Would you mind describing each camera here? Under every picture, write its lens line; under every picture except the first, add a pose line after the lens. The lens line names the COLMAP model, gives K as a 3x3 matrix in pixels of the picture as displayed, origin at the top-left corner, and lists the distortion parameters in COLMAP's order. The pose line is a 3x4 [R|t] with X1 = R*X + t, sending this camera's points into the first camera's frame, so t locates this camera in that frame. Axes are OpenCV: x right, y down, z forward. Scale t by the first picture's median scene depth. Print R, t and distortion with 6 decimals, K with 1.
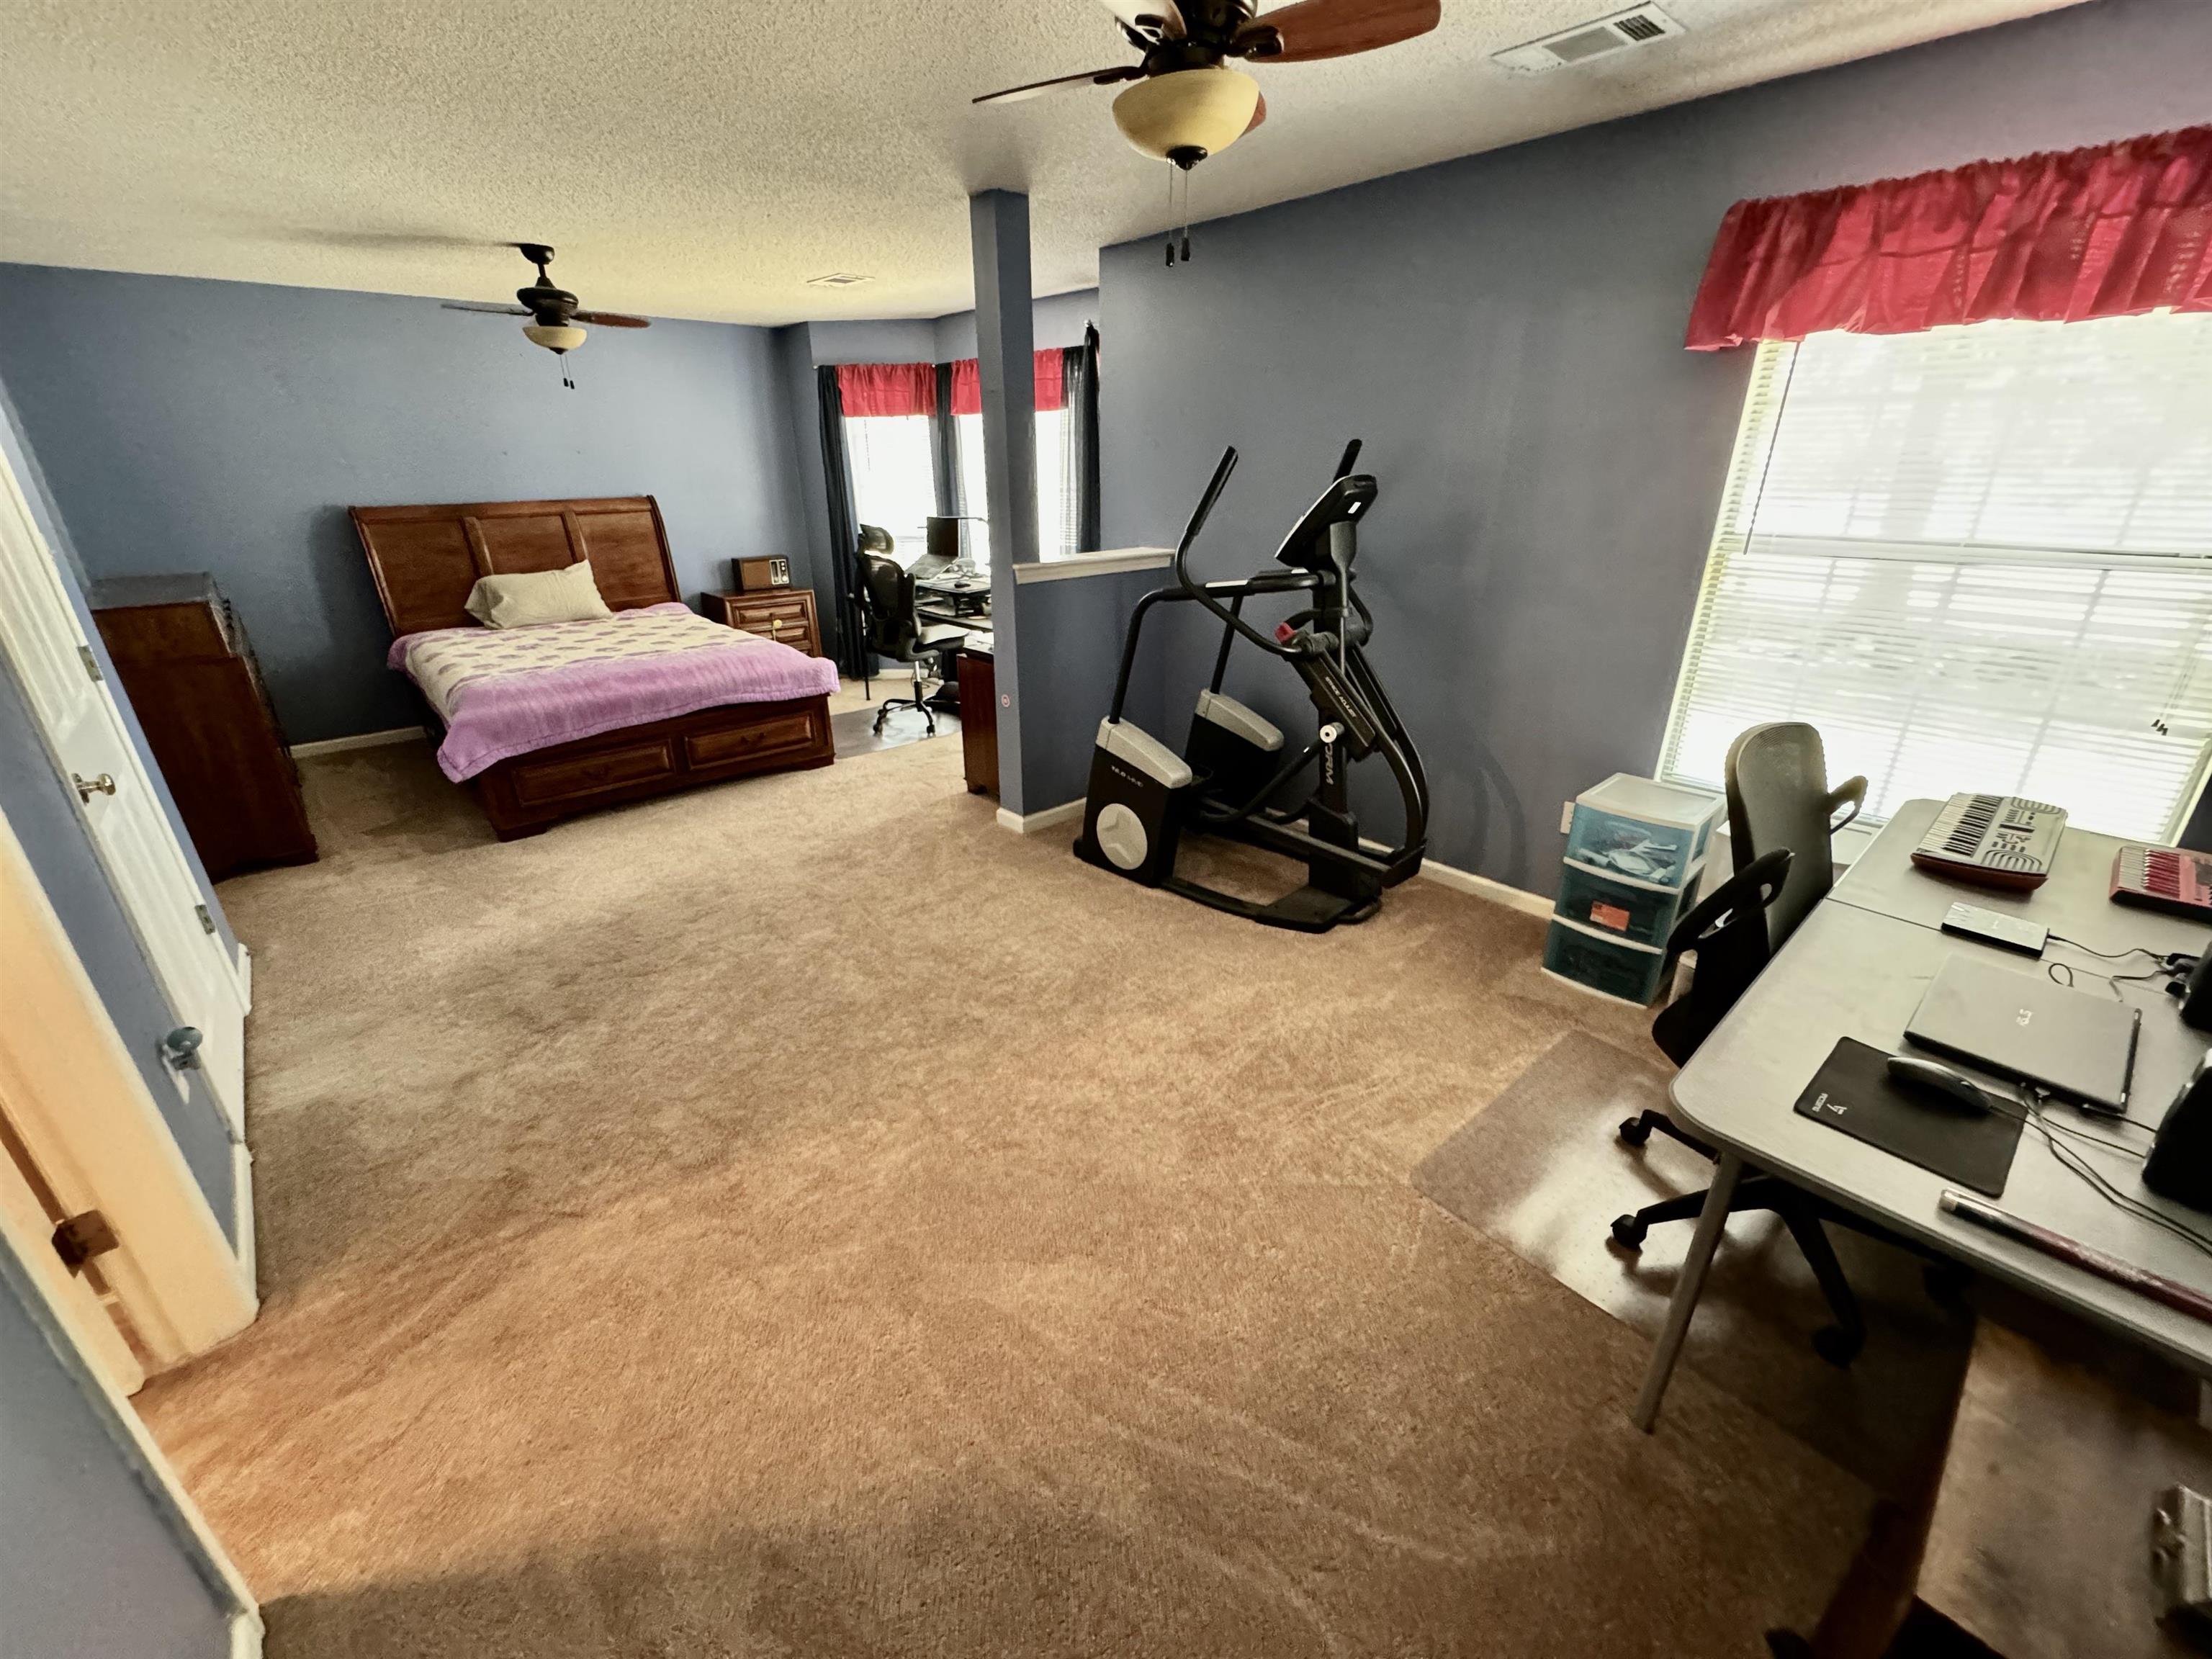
lens RADIAL K [[881.8, 0, 1106.0], [0, 881.8, 829.5], [0, 0, 1]] dist [-0.002996, -0.000115]
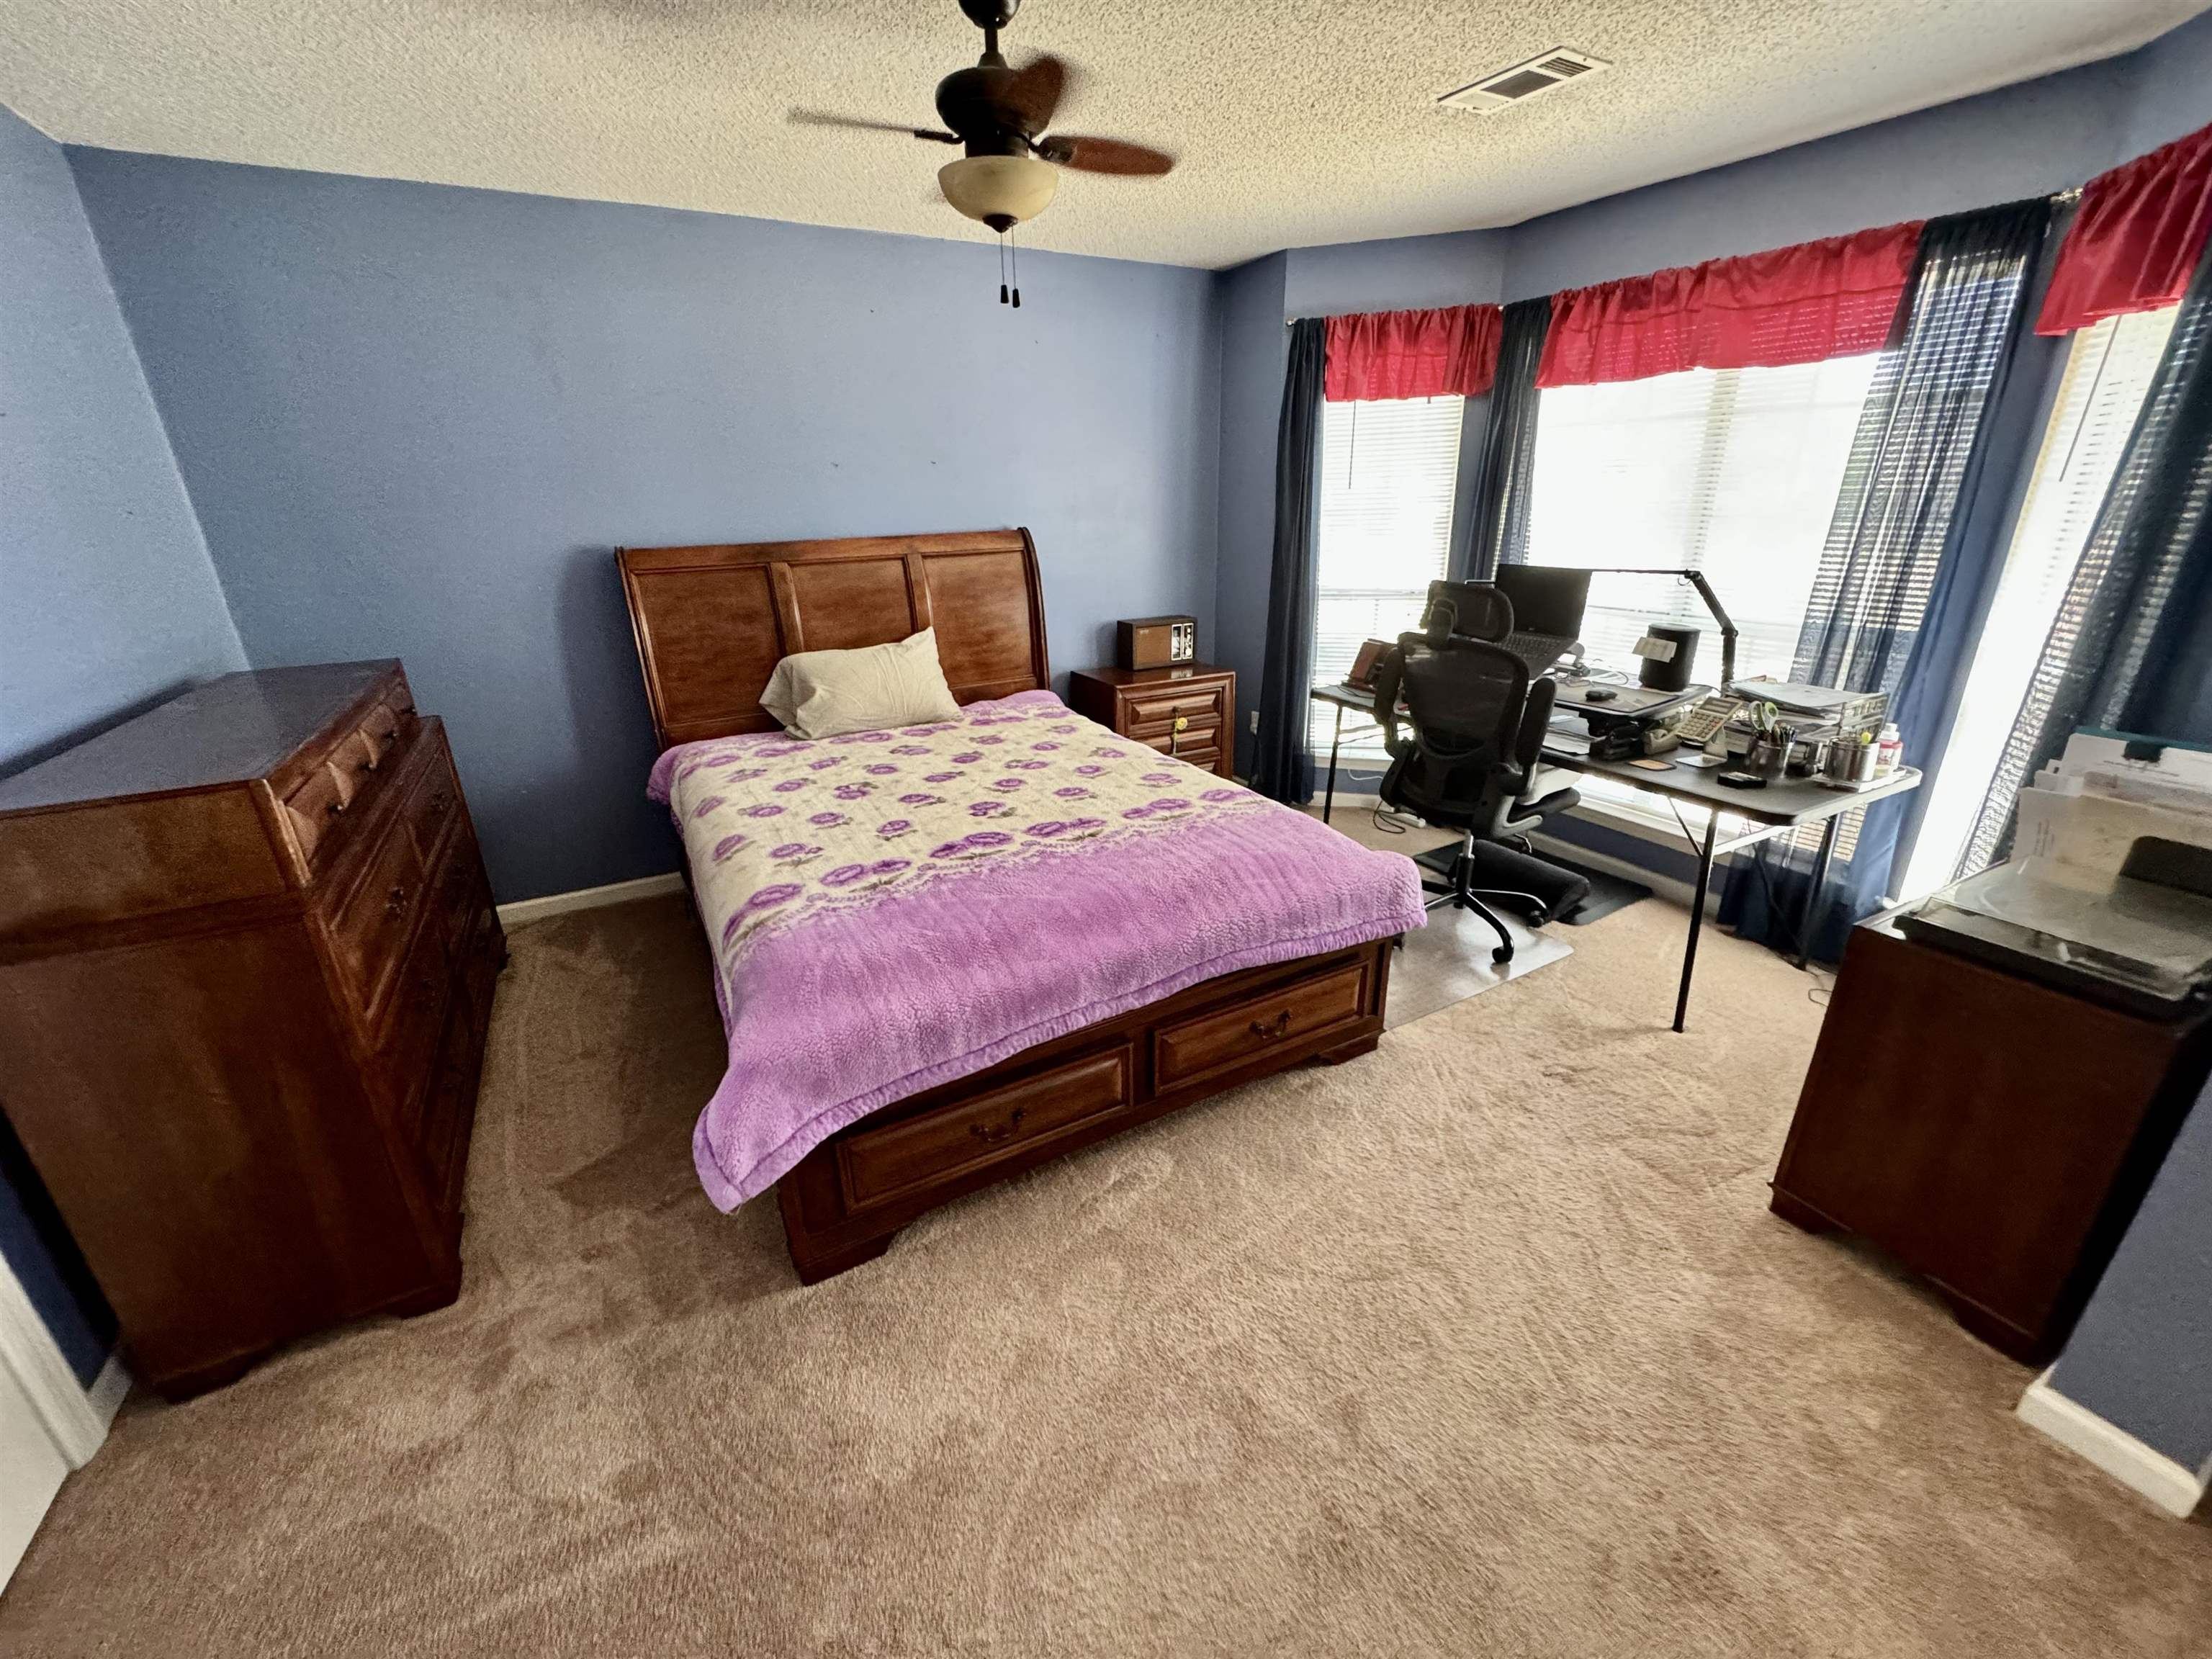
lens RADIAL K [[870.8, 0, 1094.6], [0, 870.8, 827.7], [0, 0, 1]] dist [-0.013315, 0.000430]
pose [[0.970998, 0.073533, -0.227501, -0.339628], [-0.079773, 0.996644, -0.018341, -0.168294], [0.225388, 0.035957, 0.973605, 0.440076]]
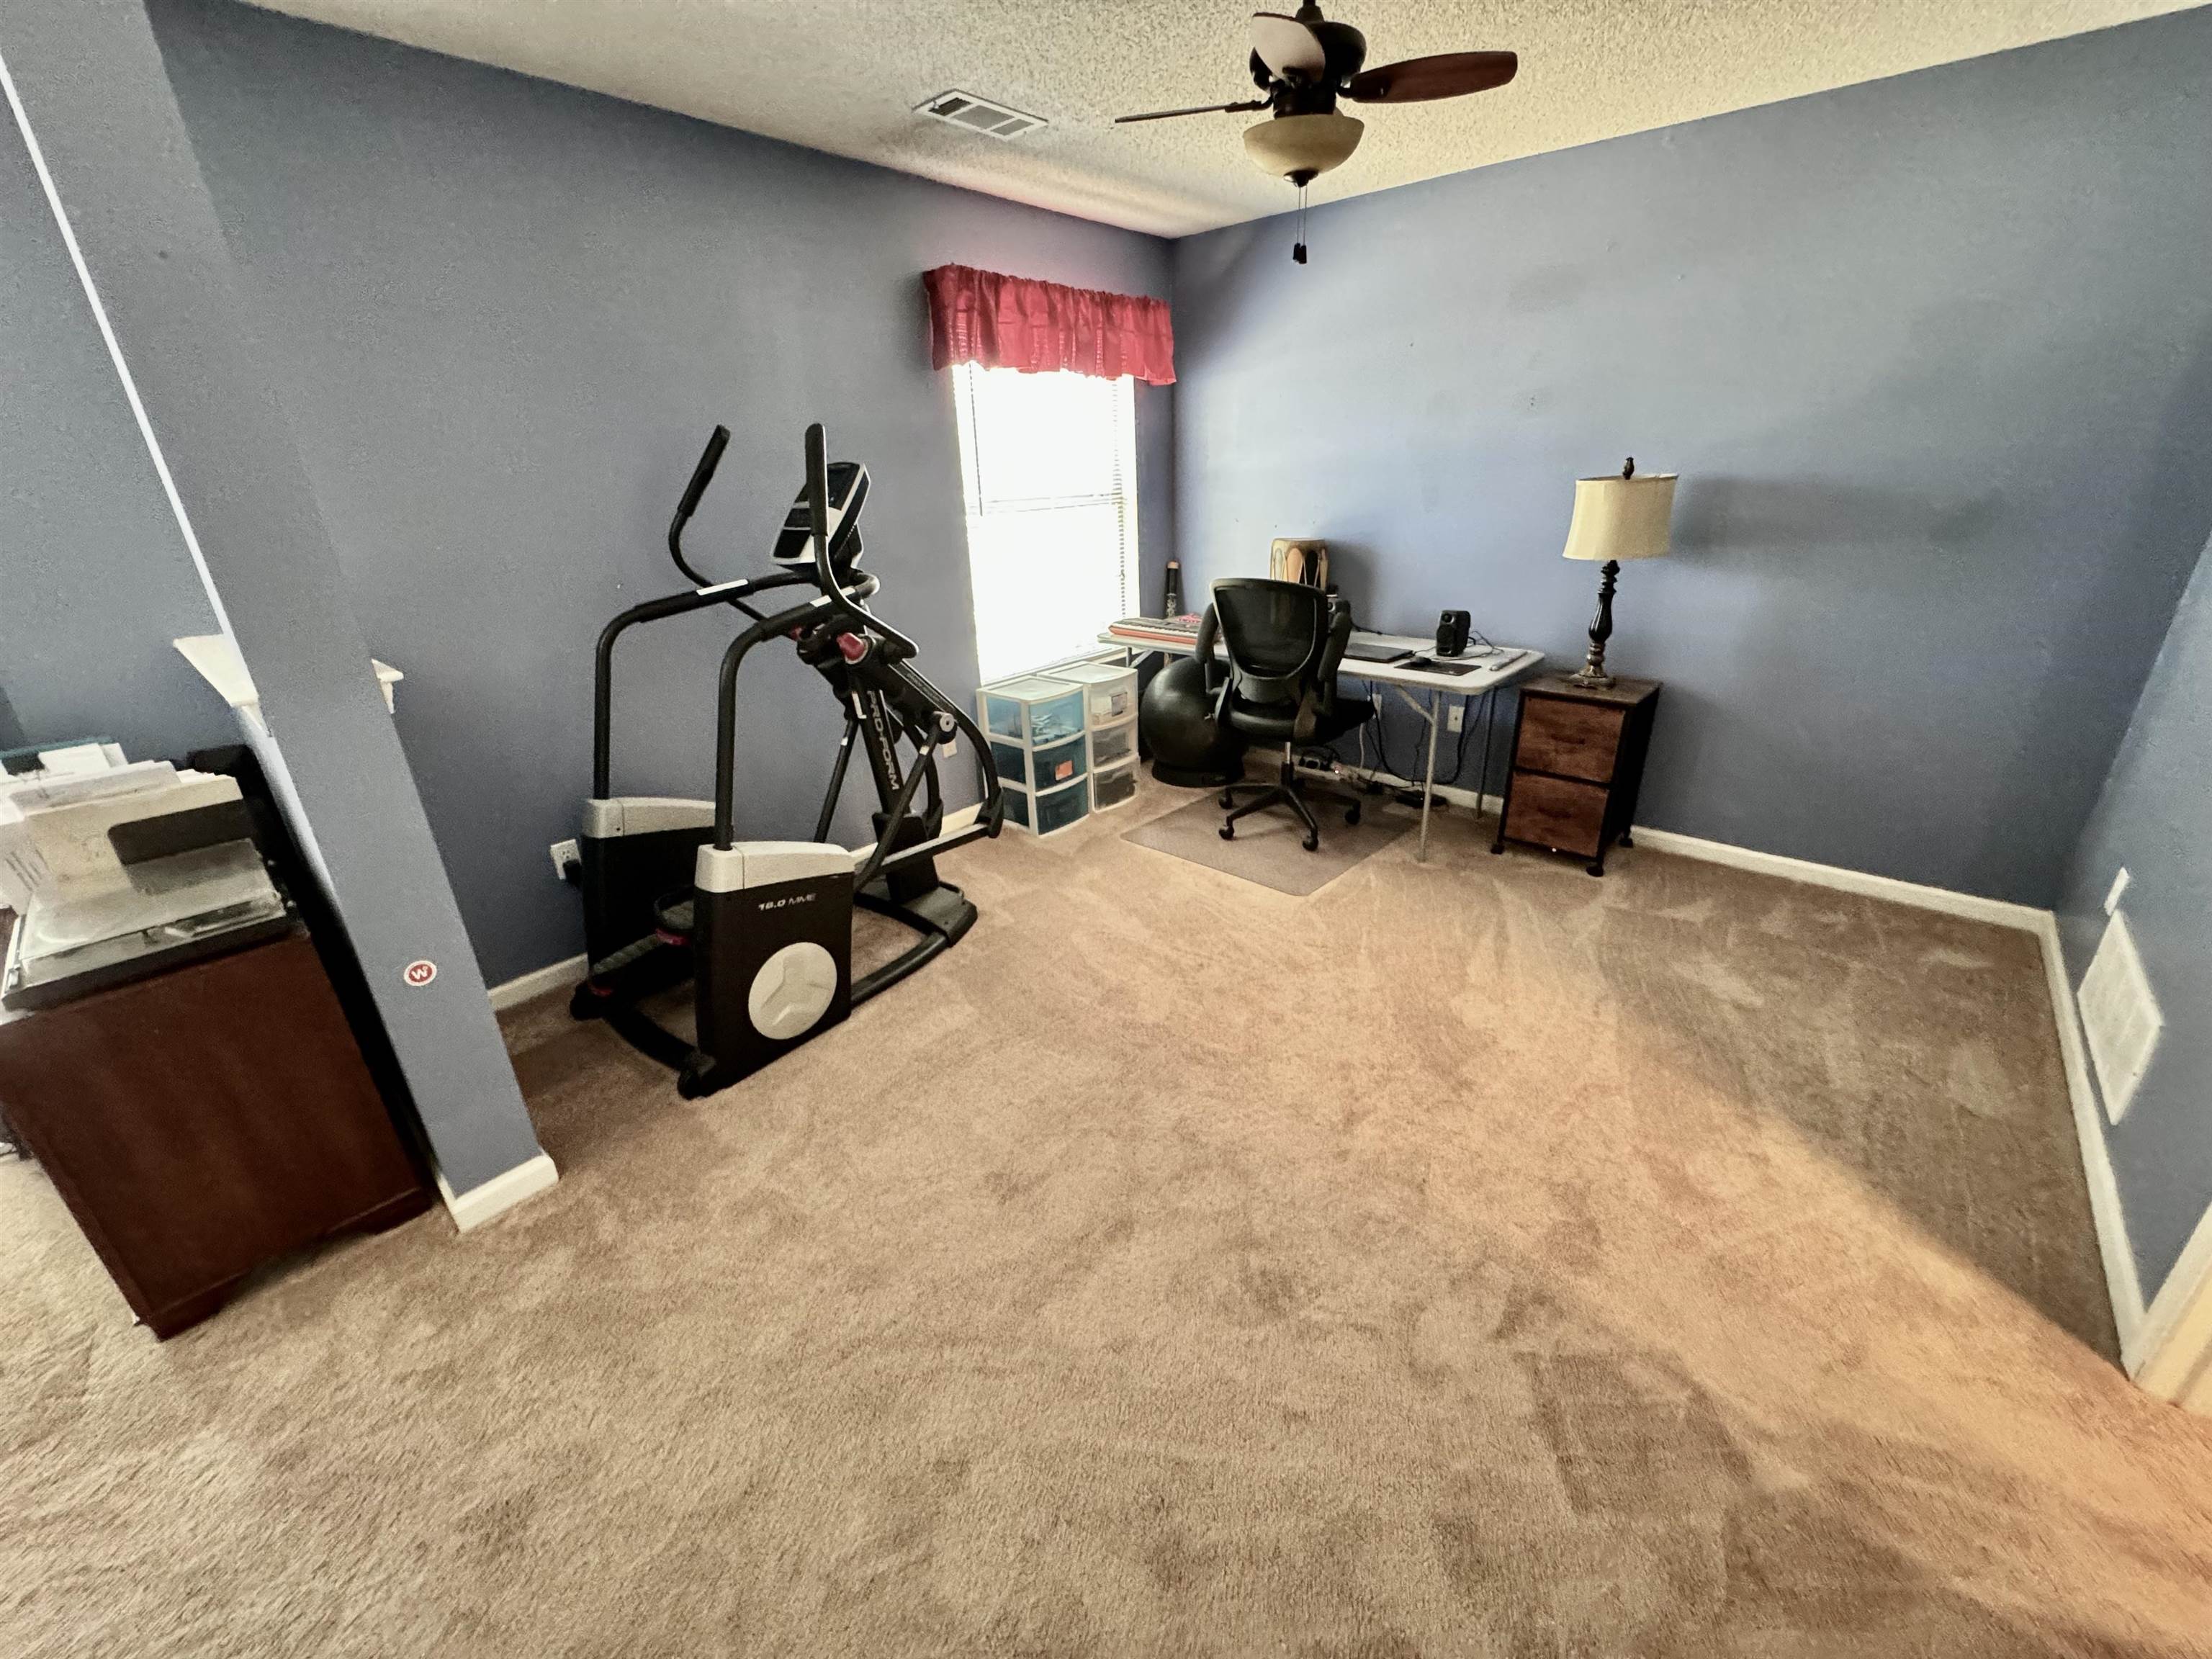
lens RADIAL K [[881.8, 0, 1106.0], [0, 881.8, 829.5], [0, 0, 1]] dist [-0.002996, -0.000115]
pose [[-0.112933, -0.374603, 0.920282, -0.396049], [0.404541, 0.828628, 0.386939, -0.175539], [-0.907520, 0.415990, 0.057962, 0.457817]]
